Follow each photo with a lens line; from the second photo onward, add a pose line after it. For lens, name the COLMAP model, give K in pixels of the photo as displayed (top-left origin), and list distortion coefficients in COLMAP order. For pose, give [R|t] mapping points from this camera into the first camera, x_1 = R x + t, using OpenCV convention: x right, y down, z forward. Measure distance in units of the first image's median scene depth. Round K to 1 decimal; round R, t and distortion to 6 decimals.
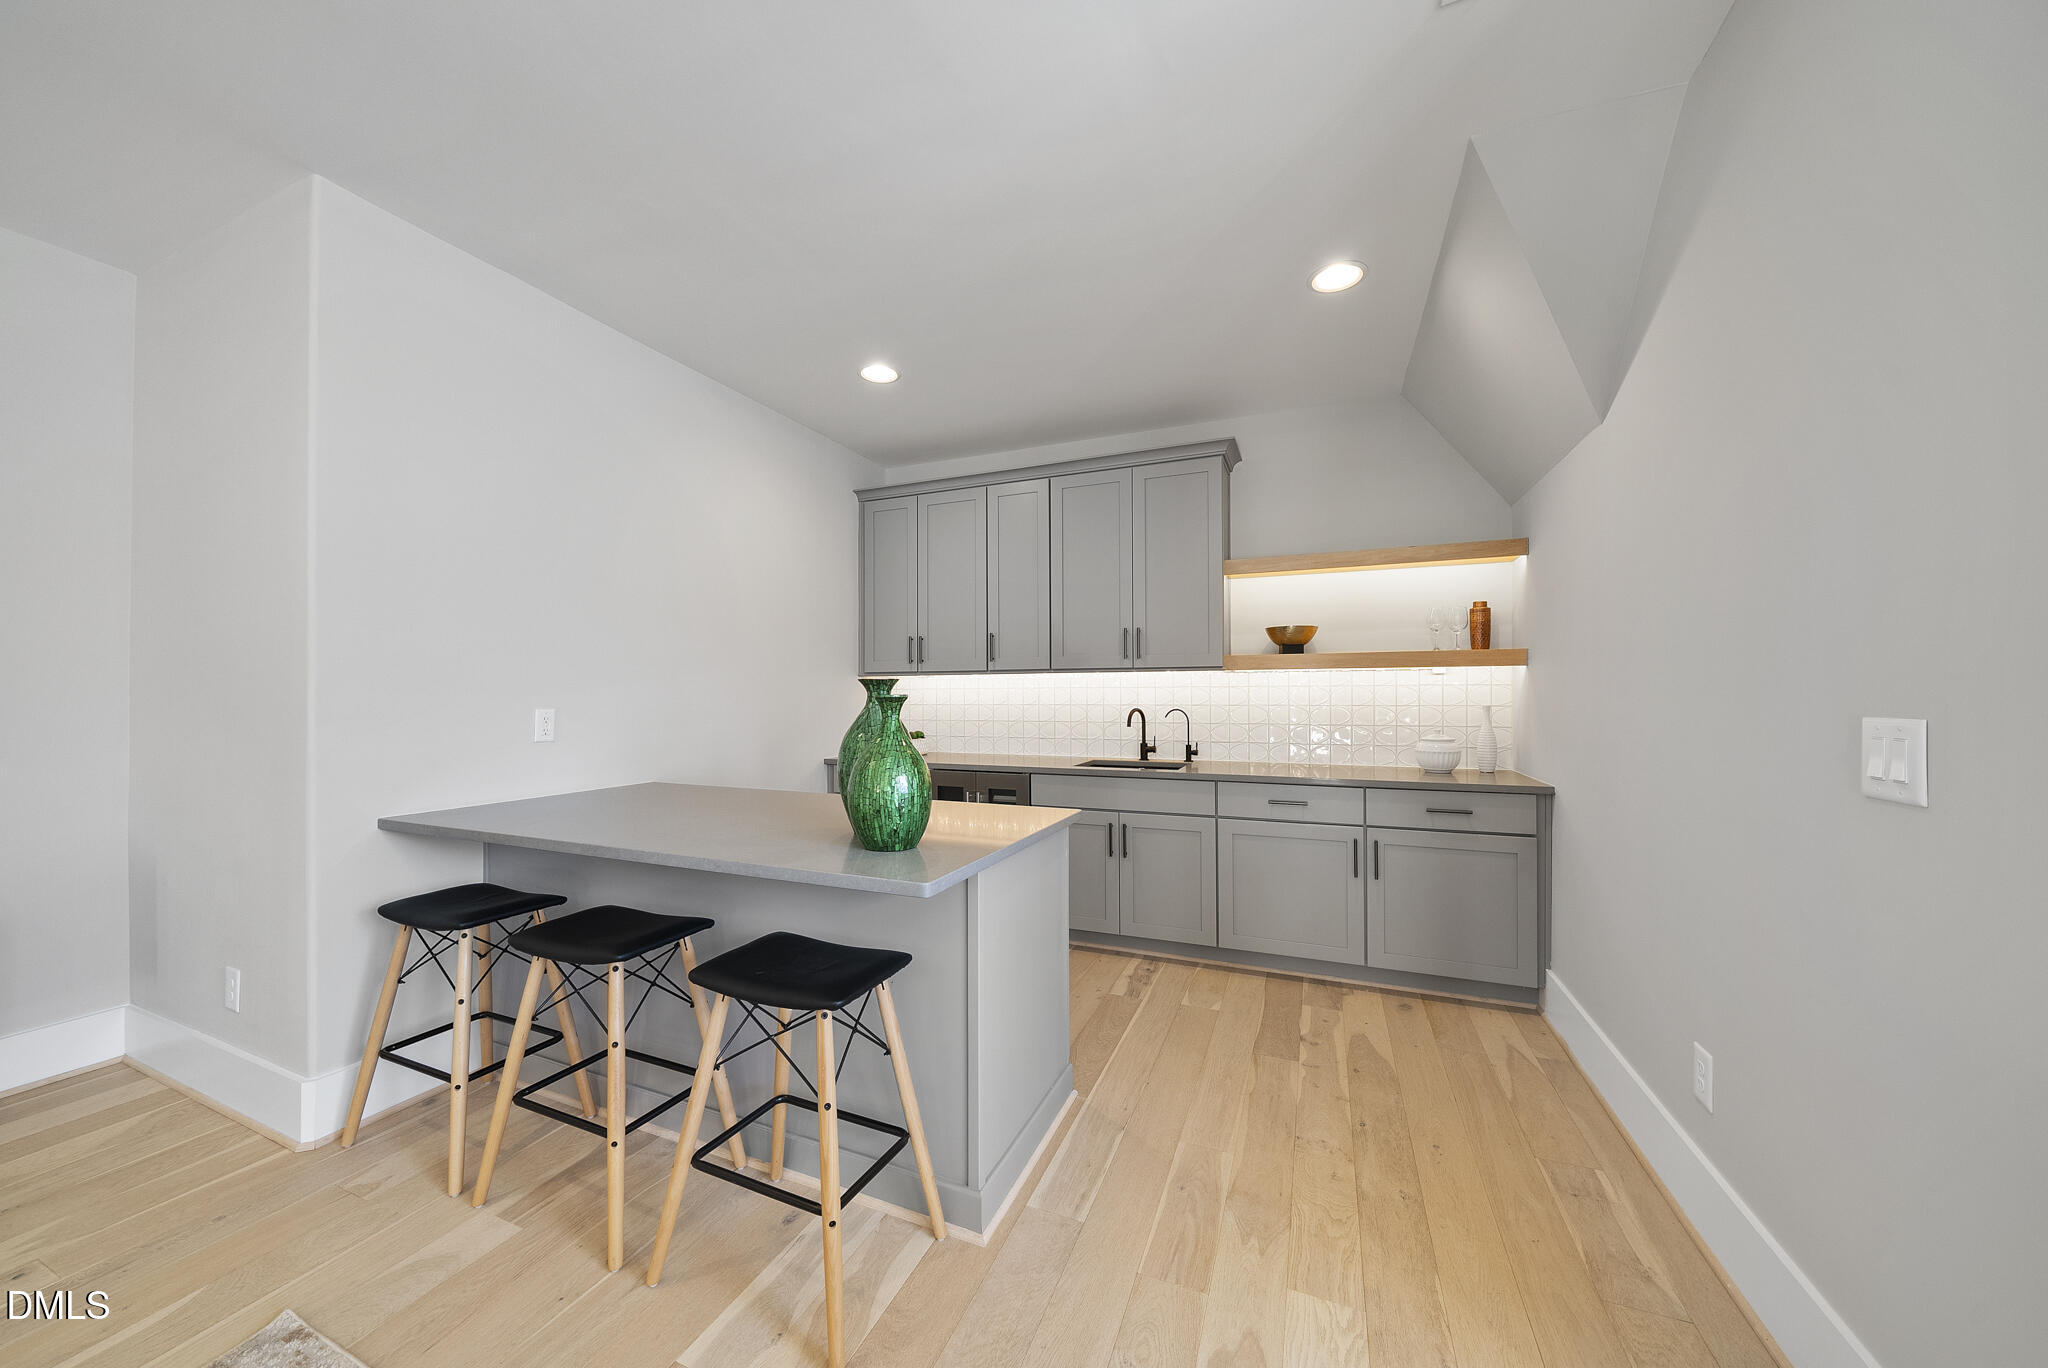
lens RADIAL K [[709.5, 0, 1024.5], [0, 709.5, 685.7], [0, 0, 1]] dist [-0.008437, 0.000363]
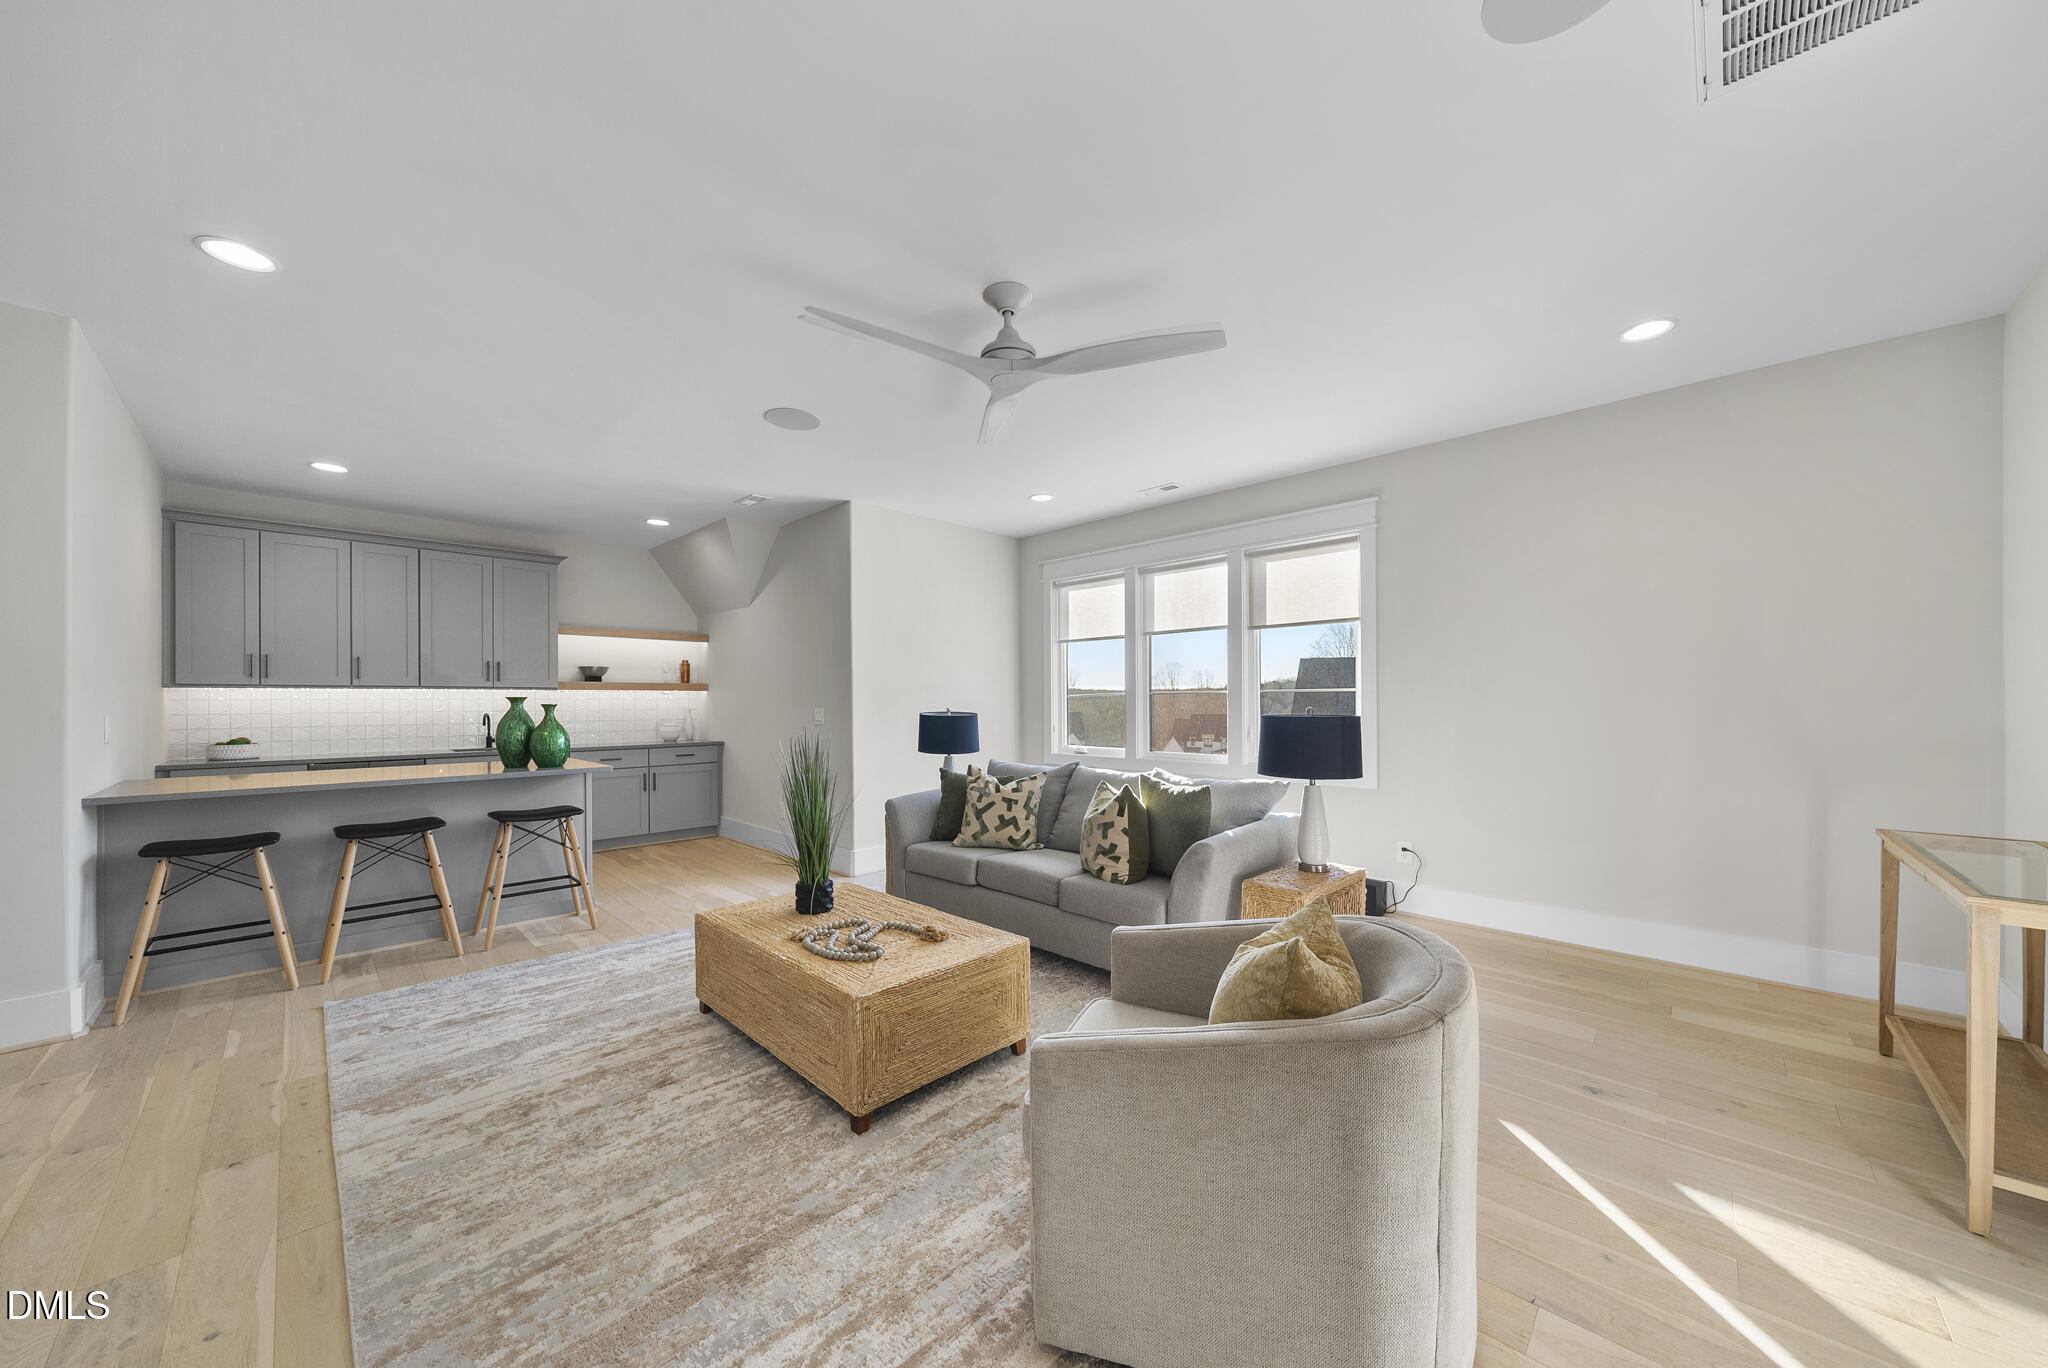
lens RADIAL K [[709.5, 0, 1028.6], [0, 709.5, 701.0], [0, 0, 1]] dist [-0.008437, 0.000363]
pose [[0.354777, 0.003810, 0.934943, -0.928676], [-0.009533, 0.999954, -0.000458, -0.005362], [-0.934902, -0.008751, 0.354798, -0.683813]]
